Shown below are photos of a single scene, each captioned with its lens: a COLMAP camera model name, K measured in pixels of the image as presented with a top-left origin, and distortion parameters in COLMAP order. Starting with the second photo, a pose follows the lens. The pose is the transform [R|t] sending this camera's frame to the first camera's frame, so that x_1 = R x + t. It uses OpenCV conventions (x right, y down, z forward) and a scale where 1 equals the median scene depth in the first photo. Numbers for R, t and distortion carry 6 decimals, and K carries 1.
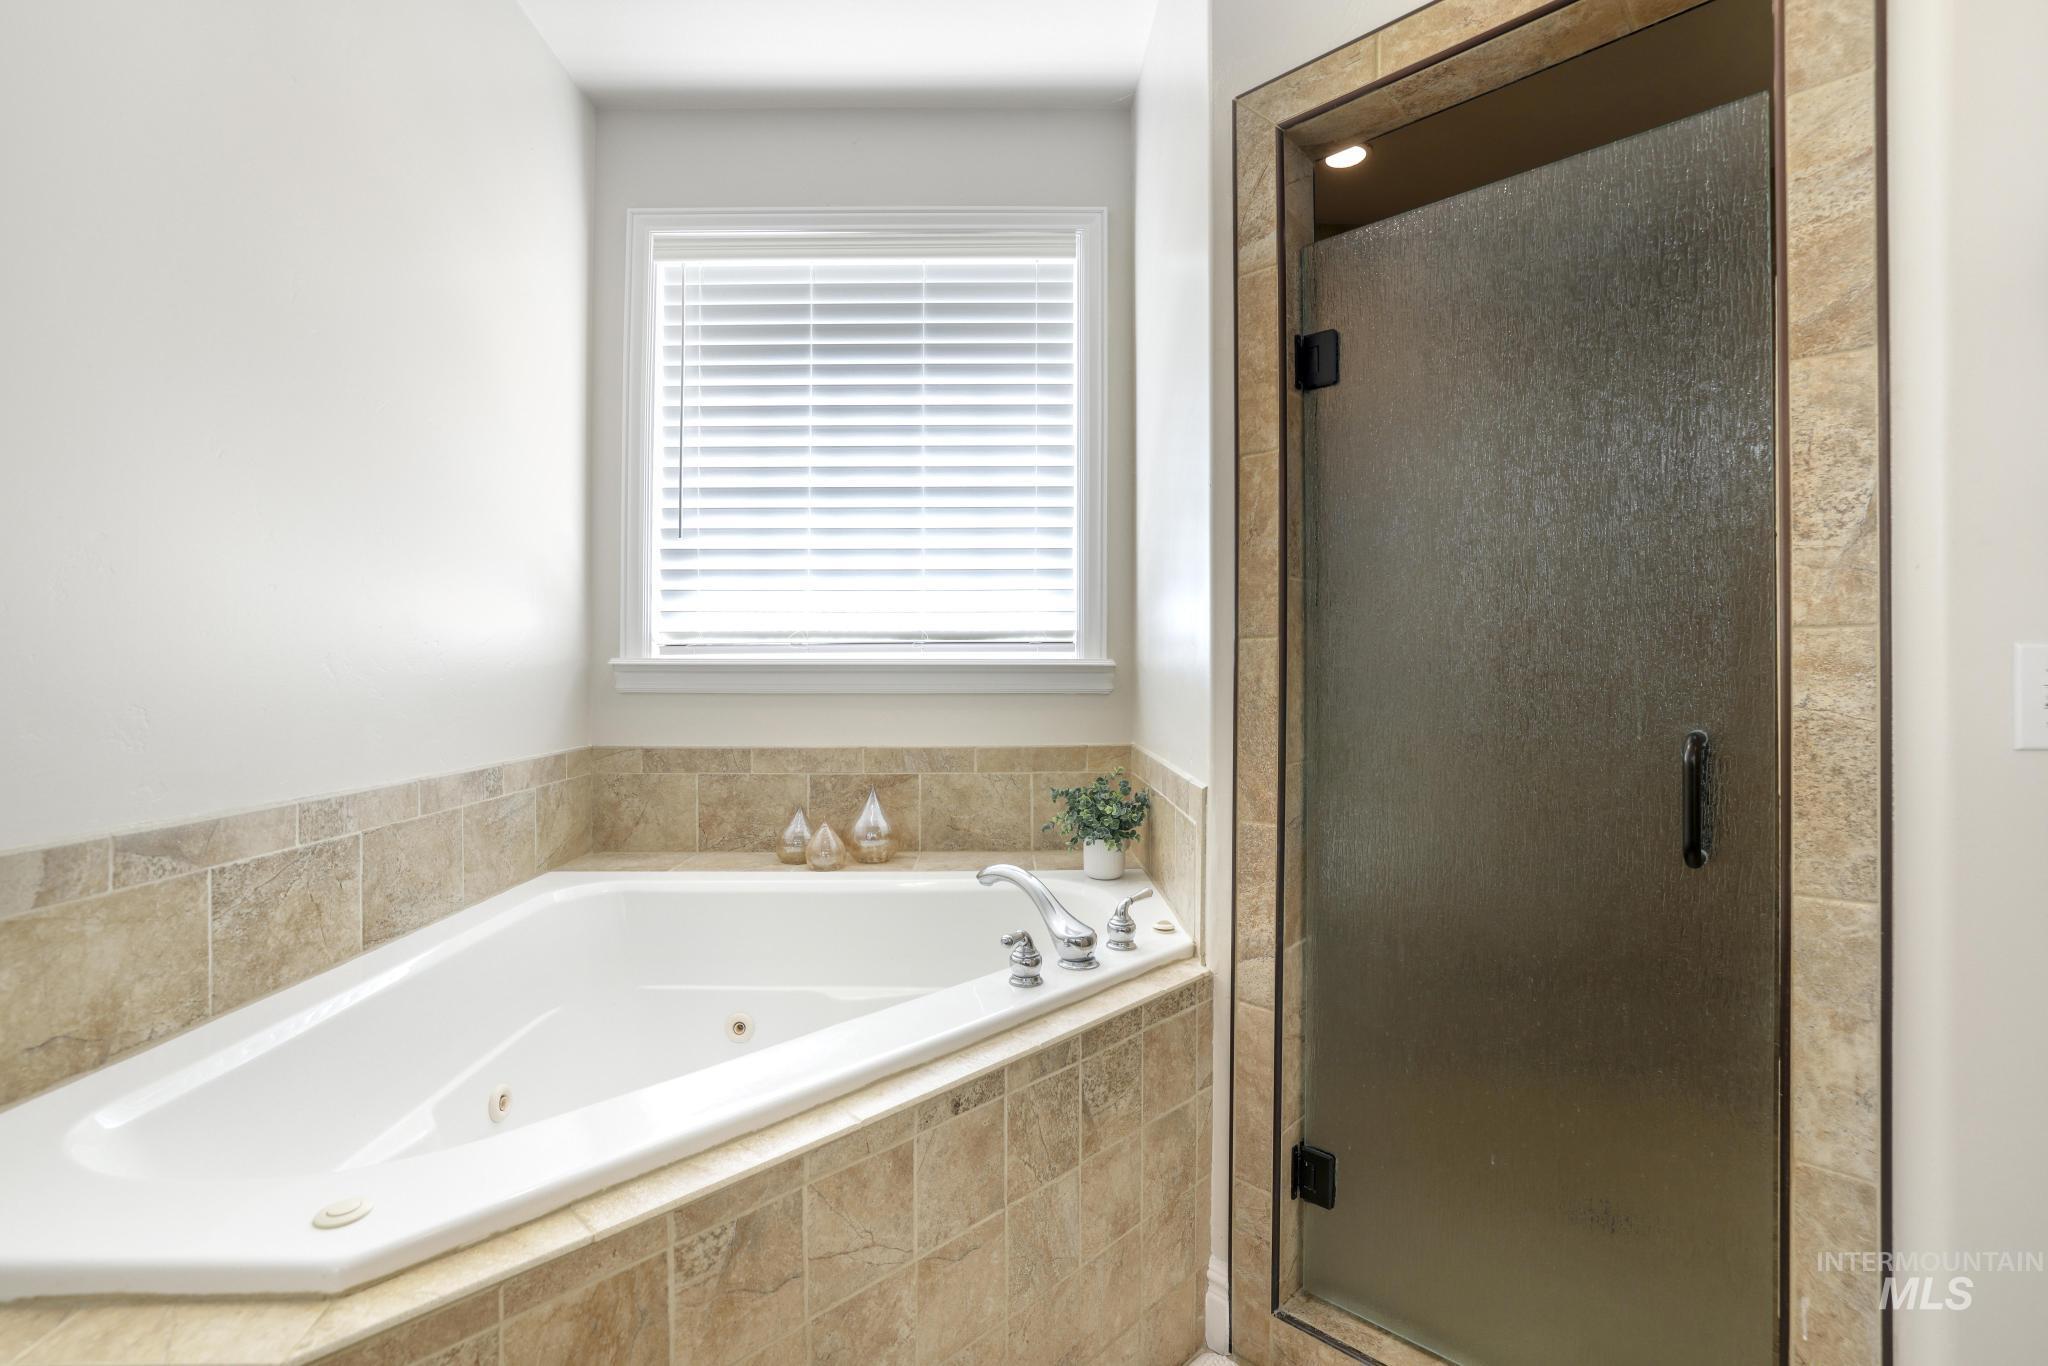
lens RADIAL K [[902.8, 0, 1012.9], [0, 902.8, 681.4], [0, 0, 1]] dist [-0.020274, 0.004557]
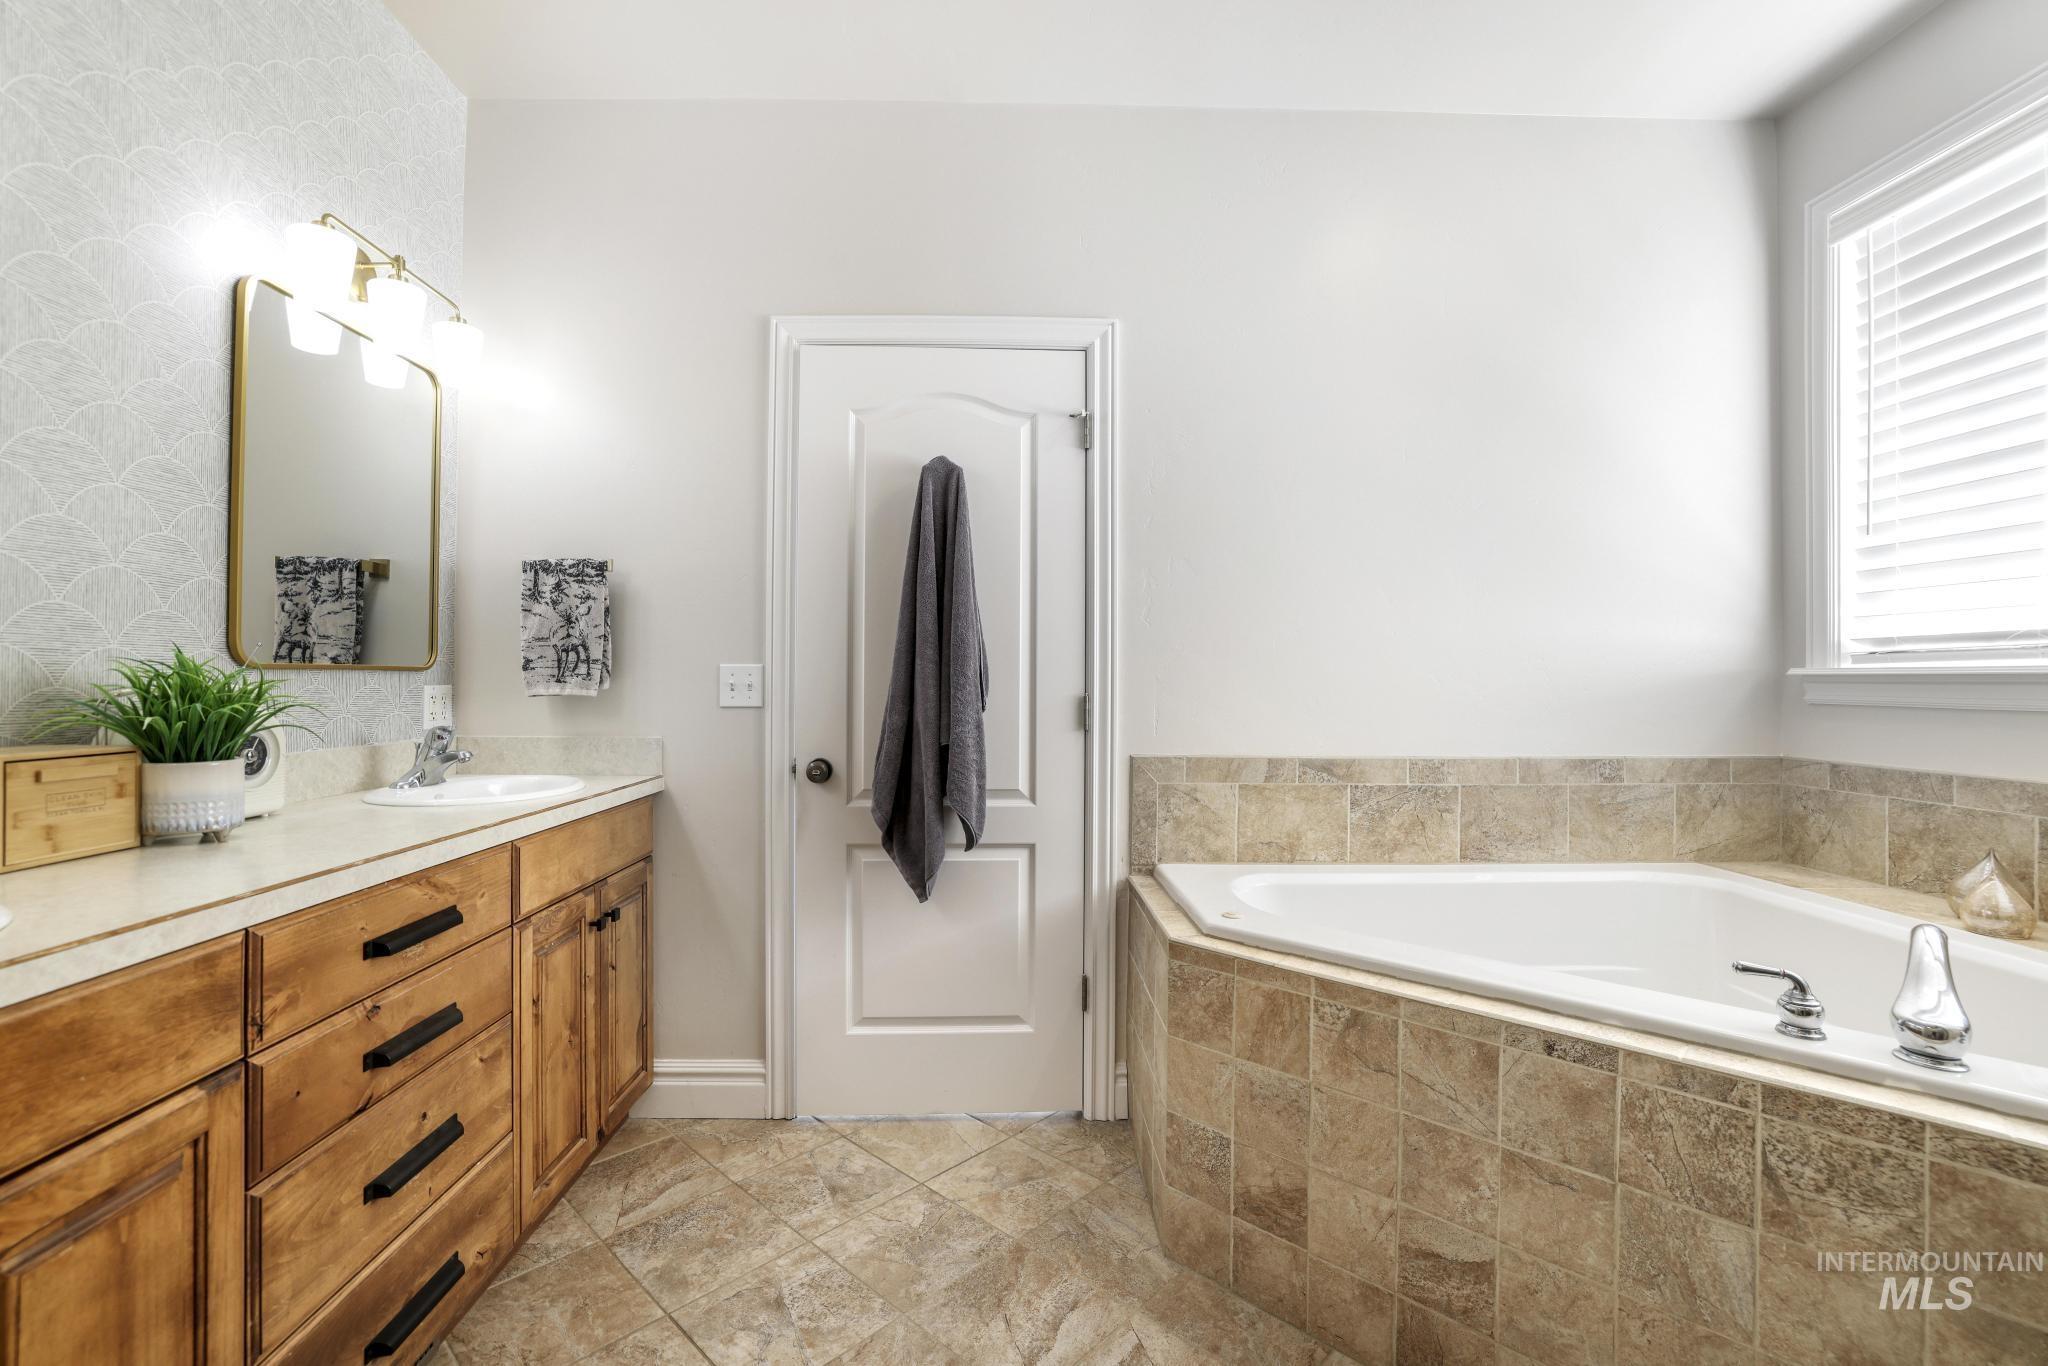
lens RADIAL K [[902.8, 0, 1012.0], [0, 902.8, 682.5], [0, 0, 1]] dist [-0.020274, 0.004557]
pose [[0.005633, -0.001549, -0.999983, 0.801863], [-0.013500, 0.999908, -0.001625, 0.004272], [0.999893, 0.013509, 0.005612, 0.207646]]
